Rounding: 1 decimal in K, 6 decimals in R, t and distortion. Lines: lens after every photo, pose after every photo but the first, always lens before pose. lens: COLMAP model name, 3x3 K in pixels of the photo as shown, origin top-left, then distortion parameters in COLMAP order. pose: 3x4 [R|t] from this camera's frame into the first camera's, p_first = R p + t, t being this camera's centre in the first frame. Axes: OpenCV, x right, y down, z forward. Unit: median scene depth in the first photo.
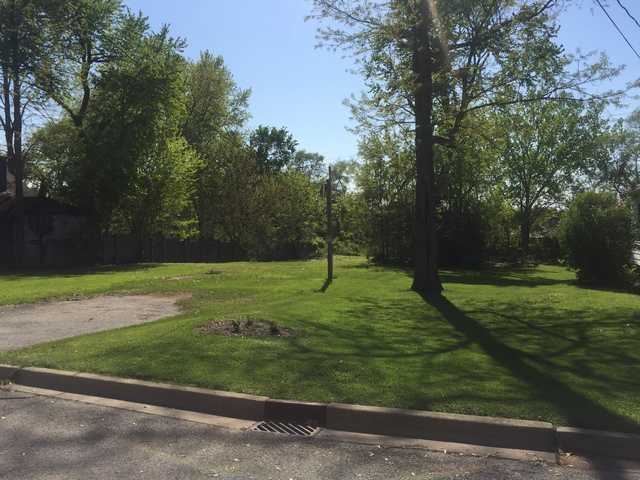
lens RADIAL K [[553.1, 0, 313.4], [0, 553.1, 225.3], [0, 0, 1]] dist [0.105972, -0.122865]
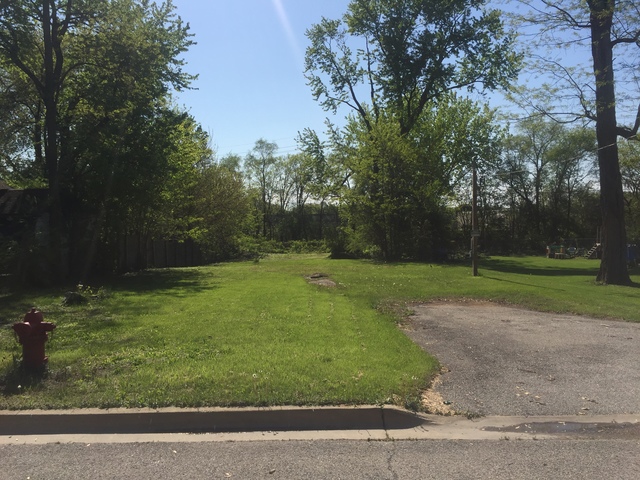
lens RADIAL K [[553.1, 0, 314.2], [0, 553.1, 225.6], [0, 0, 1]] dist [0.105972, -0.122865]
pose [[0.951470, -0.017581, 0.307238, -0.196415], [0.015475, 0.999837, 0.009290, -0.002170], [-0.307352, -0.004085, 0.951587, 0.070996]]
